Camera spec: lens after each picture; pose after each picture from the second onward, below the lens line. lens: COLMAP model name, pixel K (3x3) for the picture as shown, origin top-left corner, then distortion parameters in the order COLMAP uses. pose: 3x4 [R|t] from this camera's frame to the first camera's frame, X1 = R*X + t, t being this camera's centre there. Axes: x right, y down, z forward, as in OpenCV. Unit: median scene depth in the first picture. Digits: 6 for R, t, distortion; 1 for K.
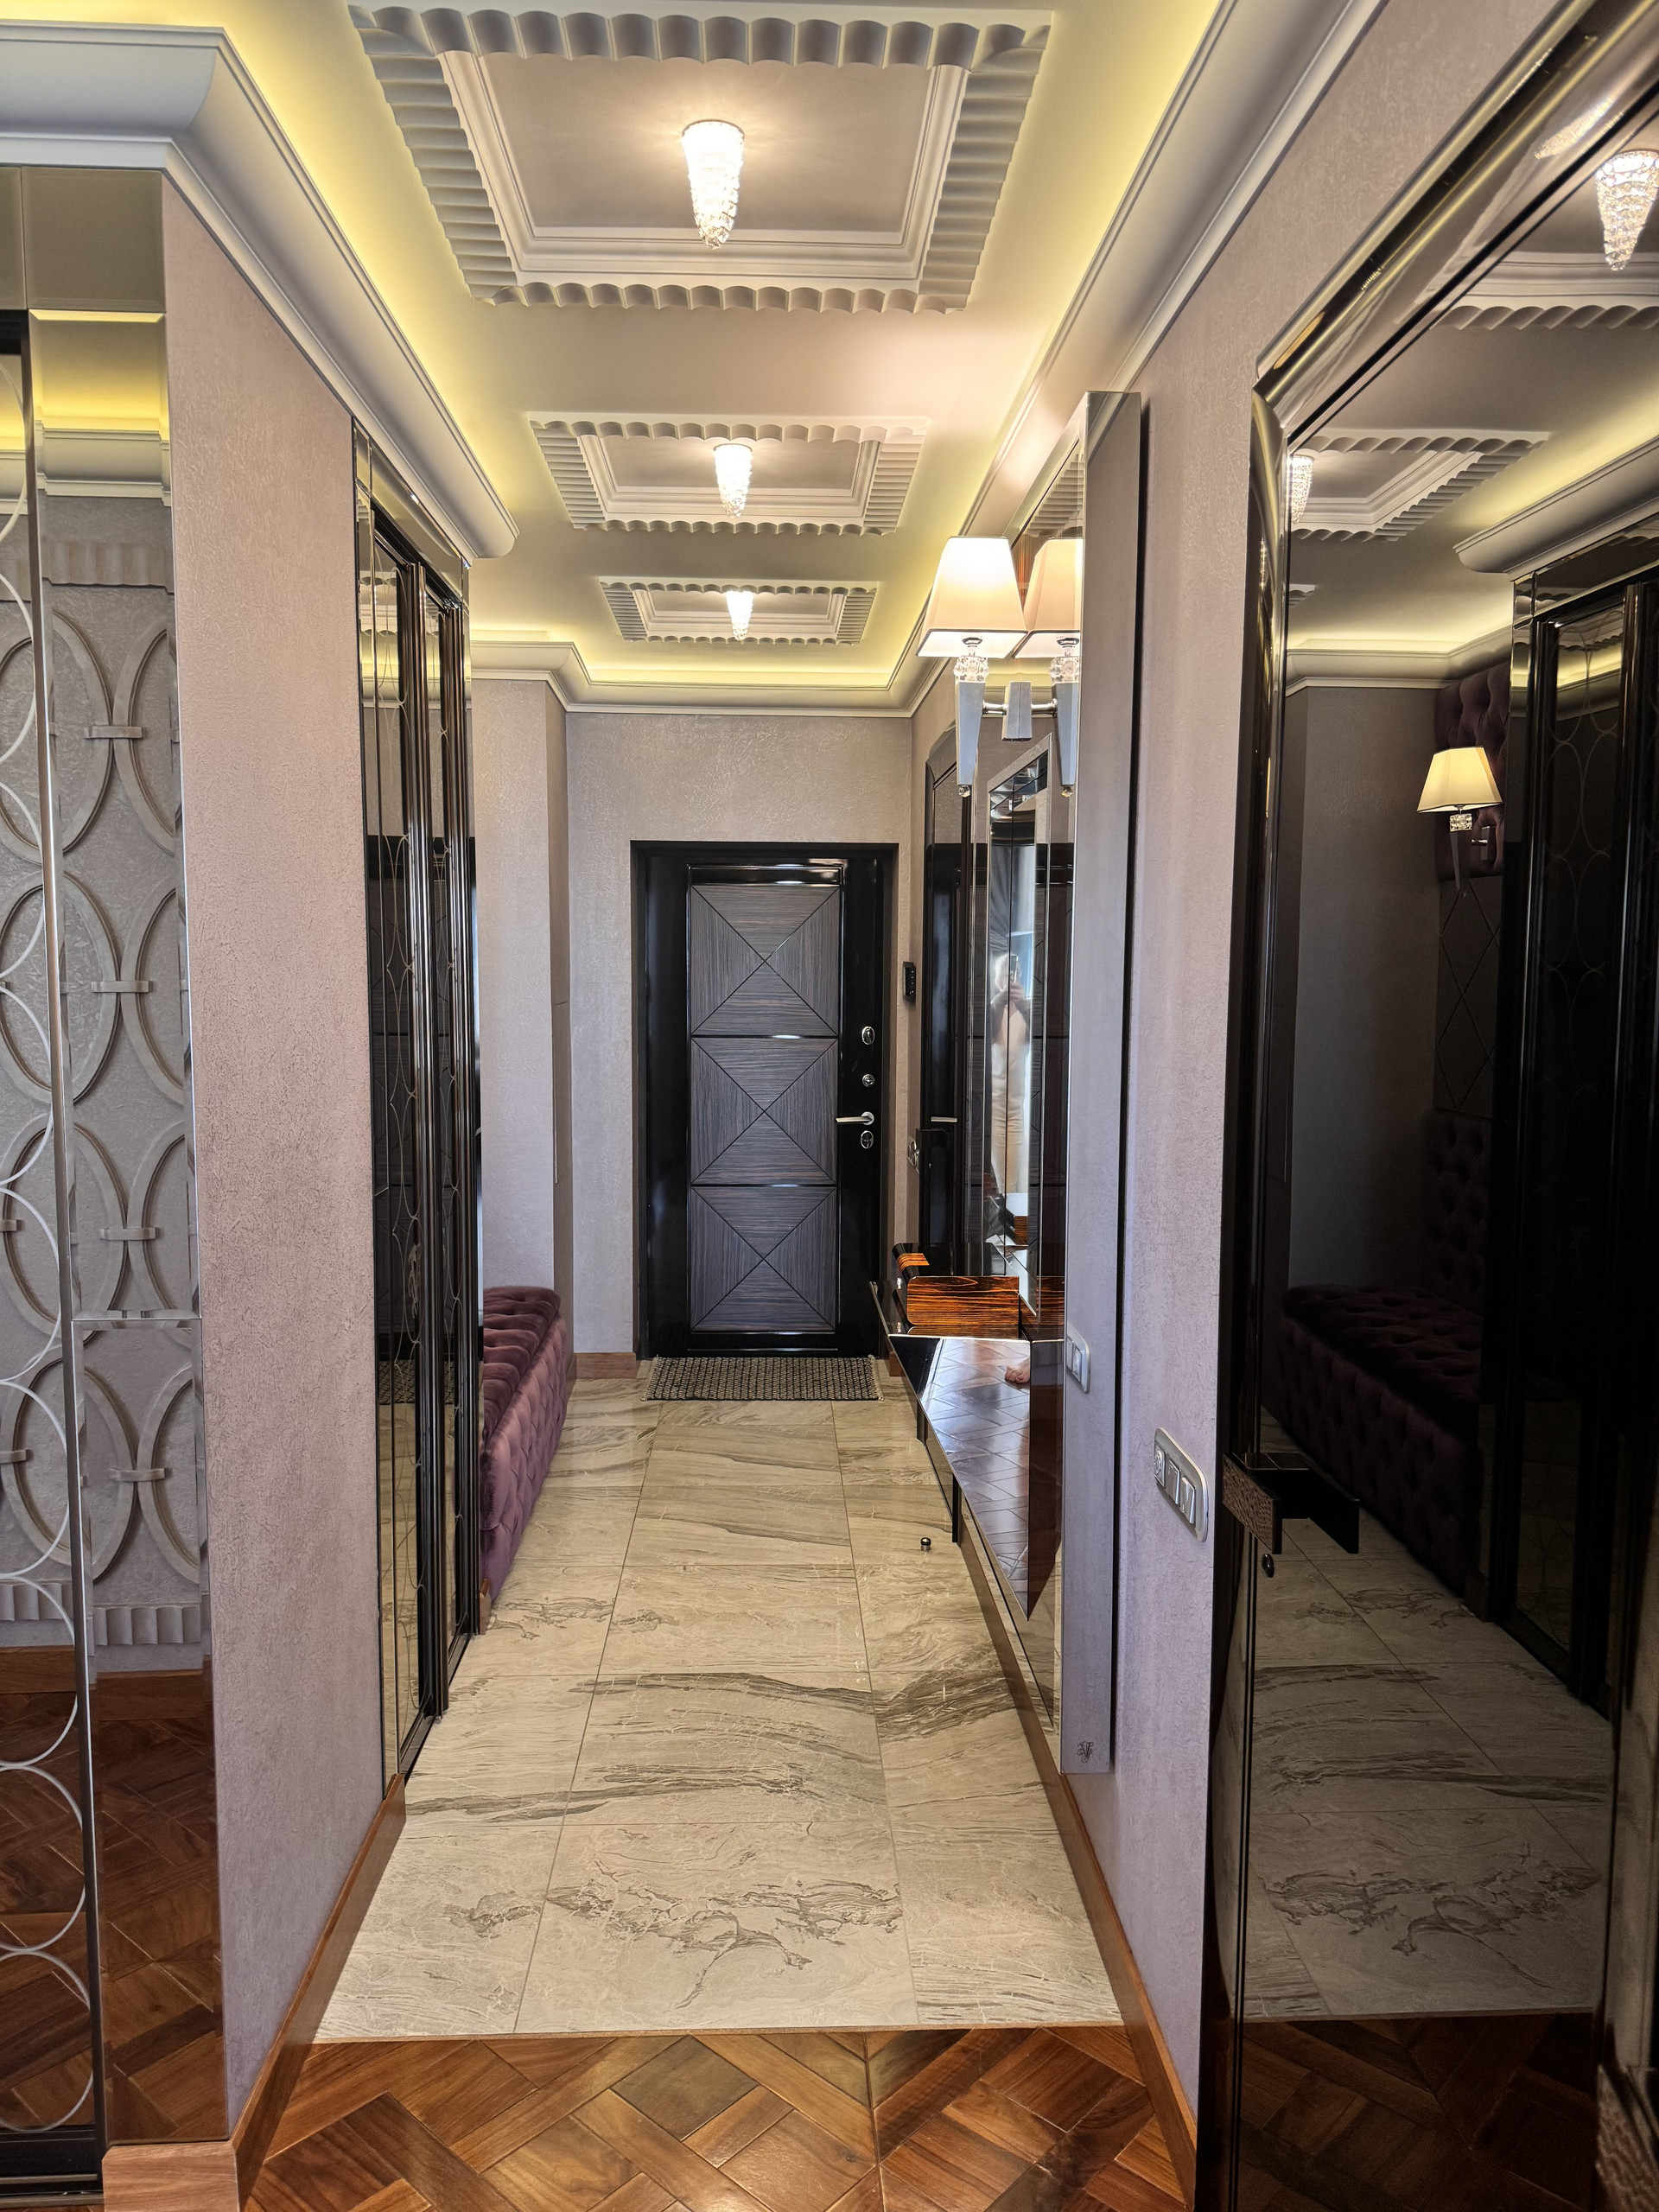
lens RADIAL K [[1526.4, 0, 829.5], [0, 1526.4, 1106.0], [0, 0, 1]] dist [0.054684, -0.146402]
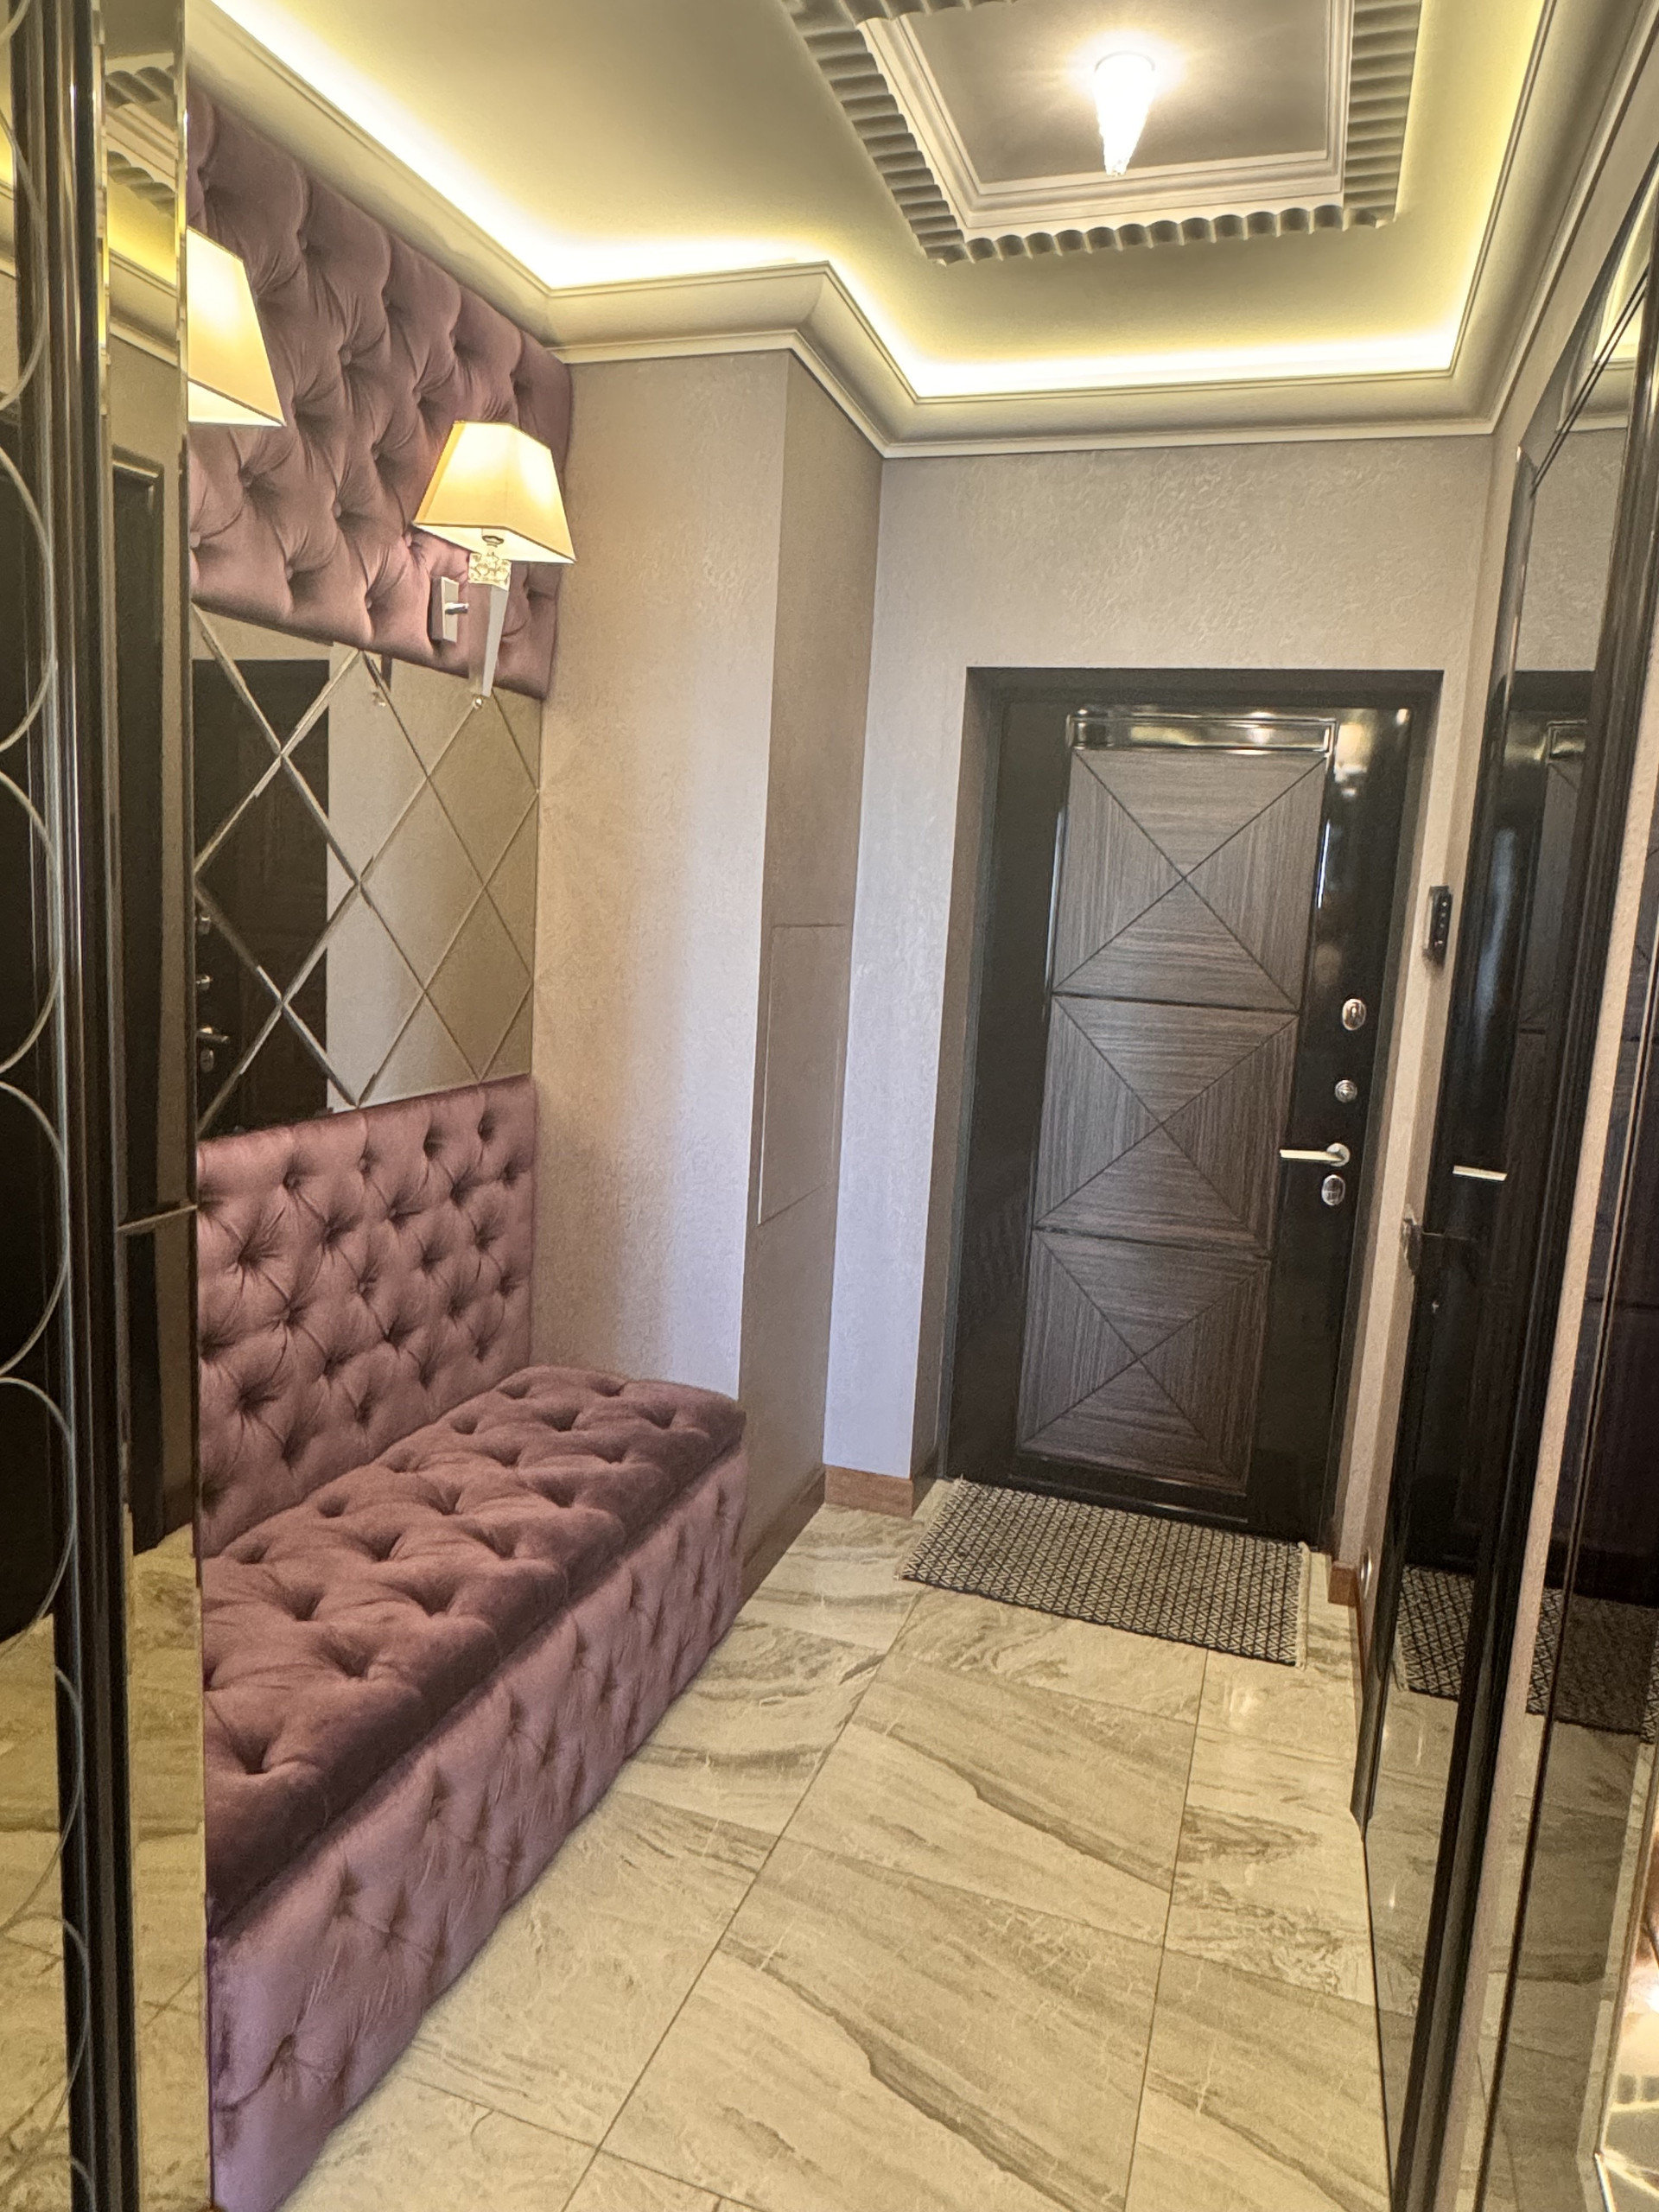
lens RADIAL K [[1376.2, 0, 829.5], [0, 1376.2, 1106.0], [0, 0, 1]] dist [-0.020704, -0.000021]
pose [[0.929448, 0.099740, -0.355217, 0.034625], [-0.082994, 0.994612, 0.062113, -0.032897], [0.359498, -0.028250, 0.932718, 0.526255]]
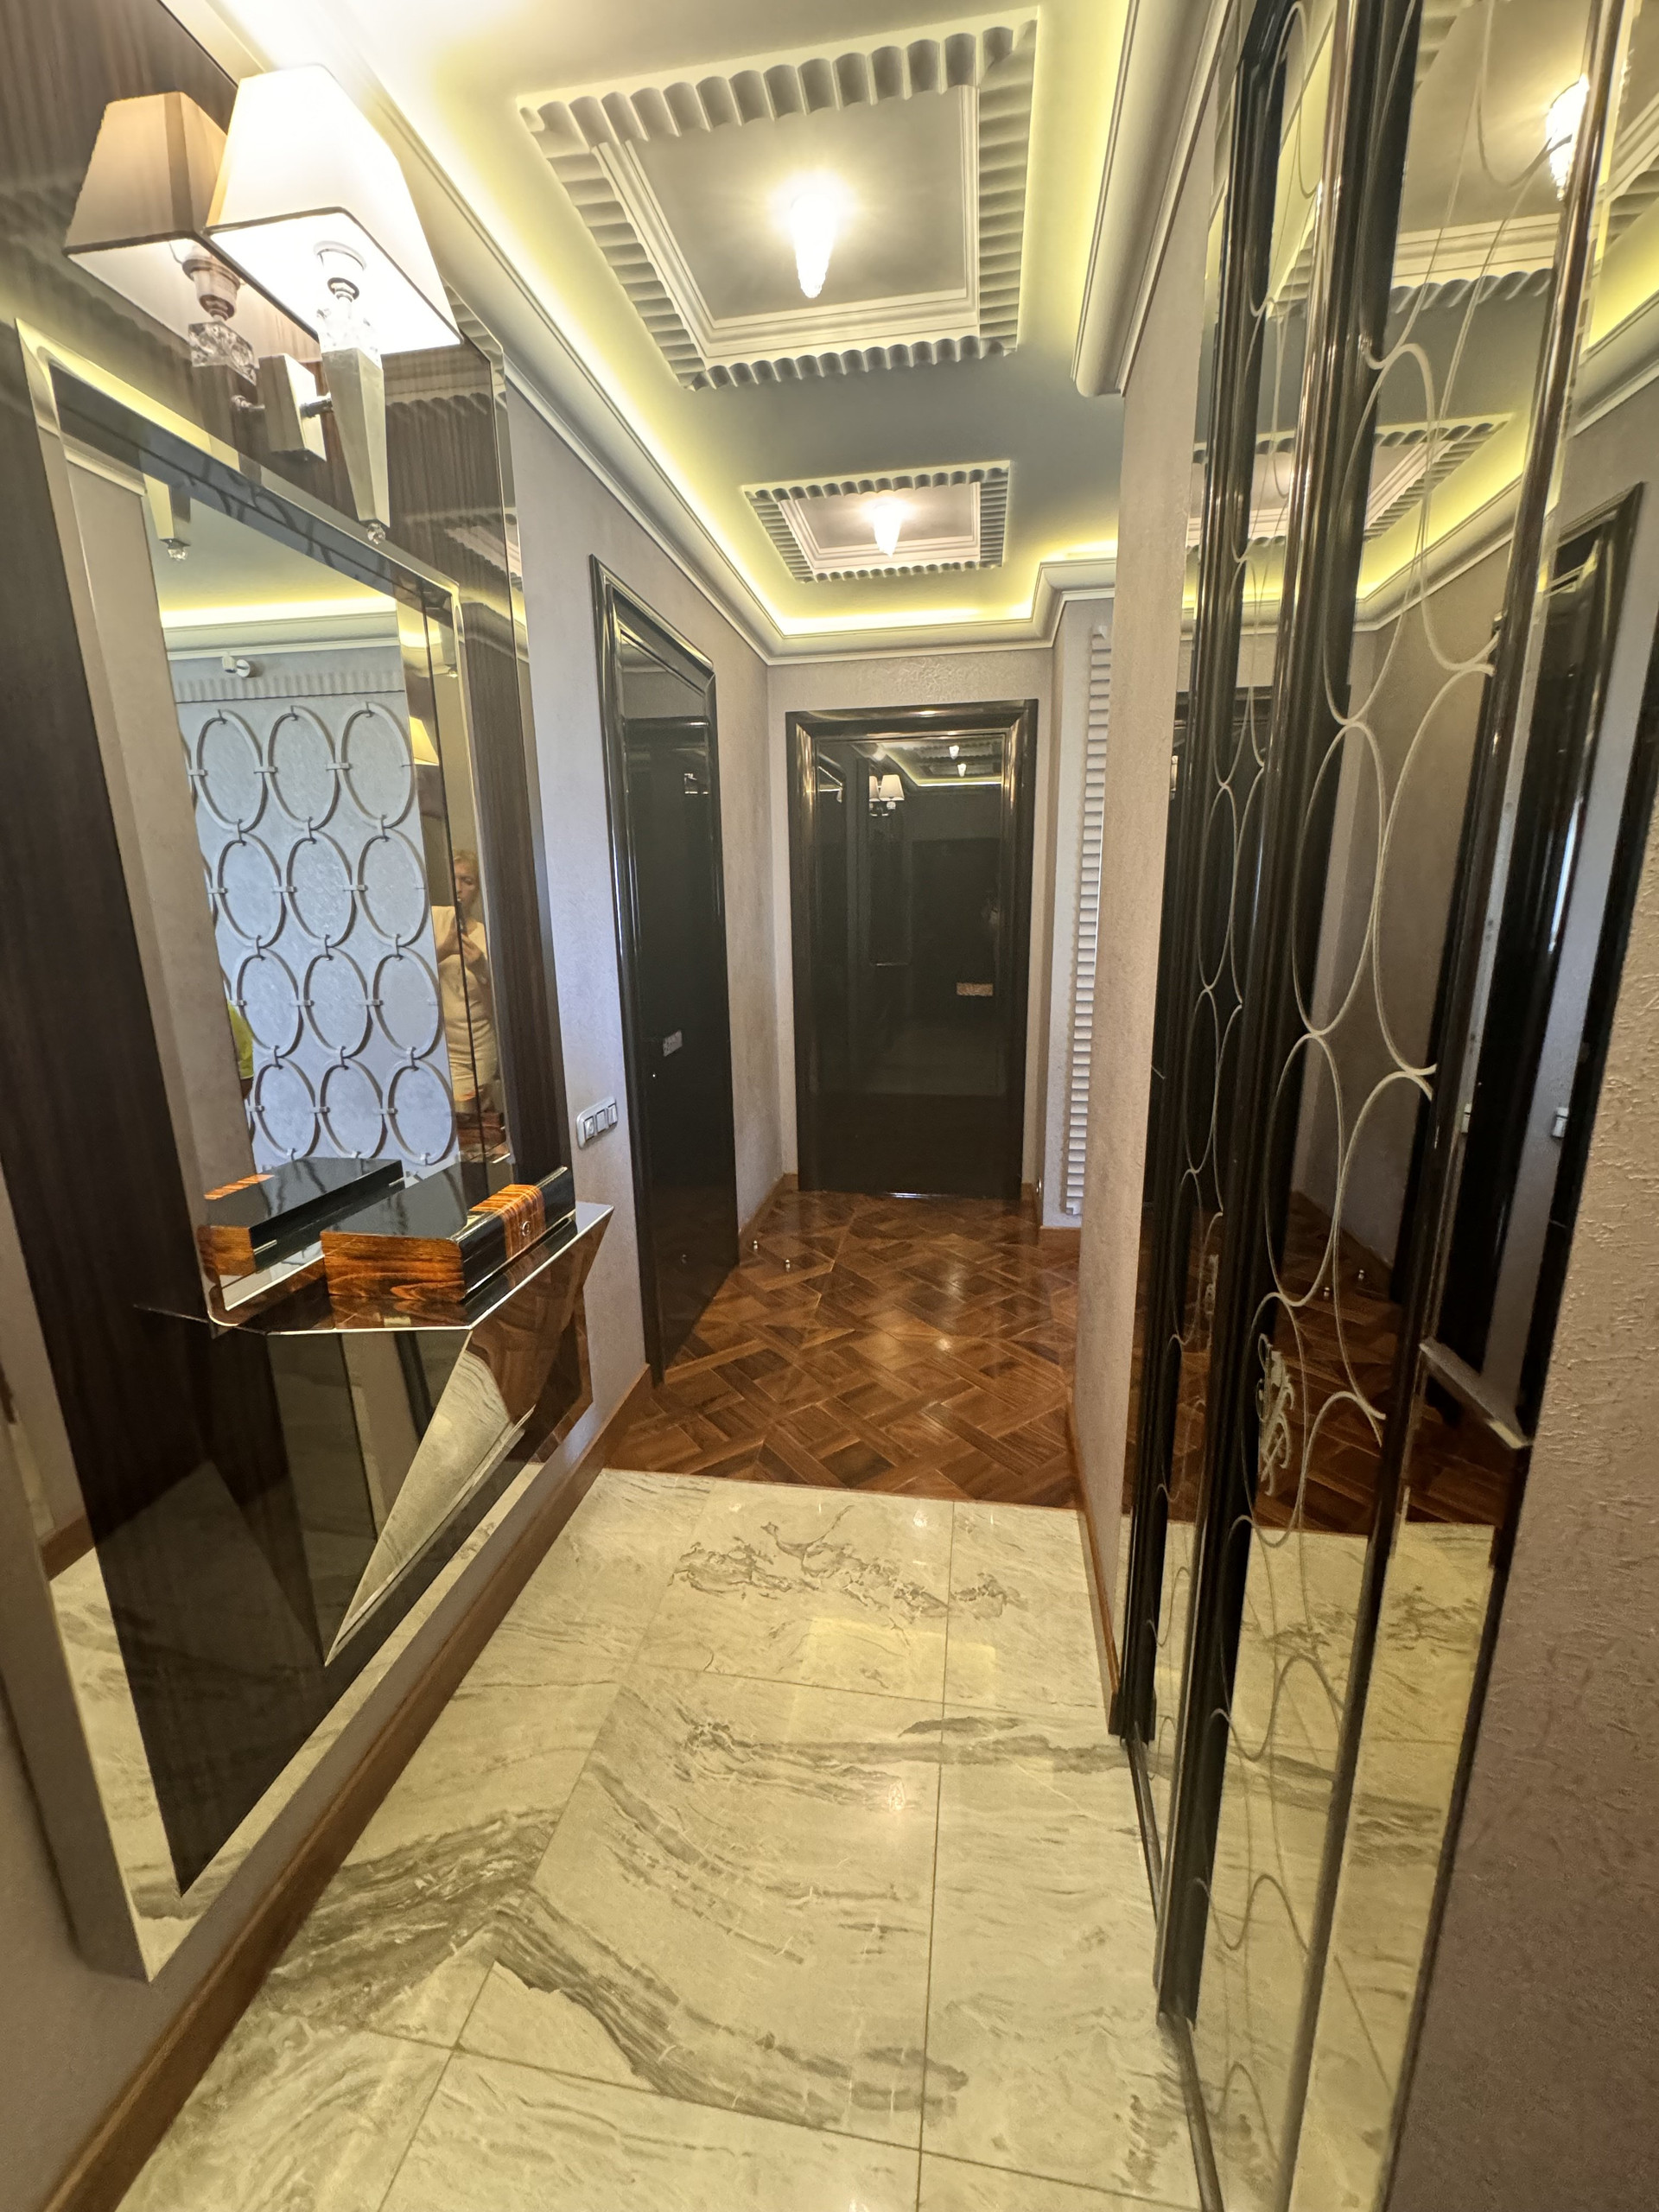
lens RADIAL K [[866.3, 0, 829.5], [0, 866.3, 1106.0], [0, 0, 1]] dist [-0.018901, 0.005149]
pose [[-0.977646, -0.041078, 0.206204, -0.113568], [0.028815, 0.945300, 0.324928, -0.046125], [-0.208272, 0.323607, -0.922985, 0.795061]]
